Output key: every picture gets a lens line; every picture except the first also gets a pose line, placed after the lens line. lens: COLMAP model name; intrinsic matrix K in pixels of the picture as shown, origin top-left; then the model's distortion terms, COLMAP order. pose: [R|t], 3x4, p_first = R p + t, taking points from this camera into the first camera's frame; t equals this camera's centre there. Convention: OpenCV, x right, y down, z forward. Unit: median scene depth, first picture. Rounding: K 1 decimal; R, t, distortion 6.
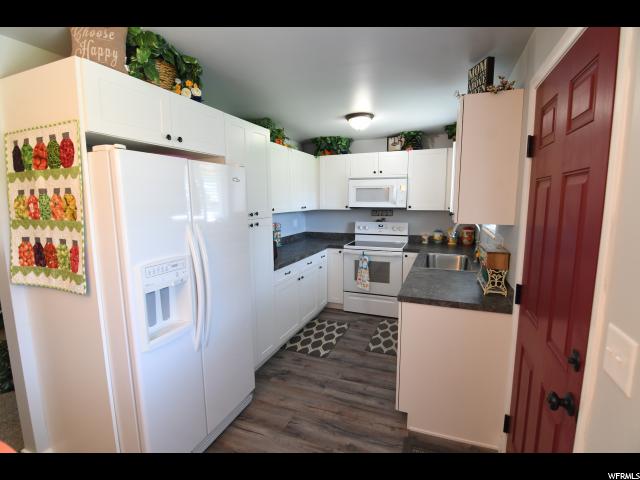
lens RADIAL K [[308.1, 0, 320.0], [0, 308.1, 240.0], [0, 0, 1]] dist [-0.003309, -0.013208]
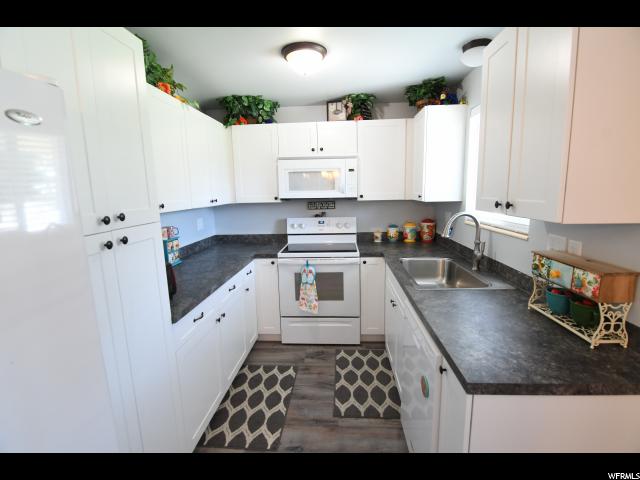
lens RADIAL K [[308.1, 0, 320.0], [0, 308.1, 240.0], [0, 0, 1]] dist [-0.003309, -0.013208]
pose [[0.950461, -0.065846, 0.303789, -0.042936], [0.057981, 0.997709, 0.034848, -0.032063], [-0.305388, -0.015507, 0.952102, 0.306503]]
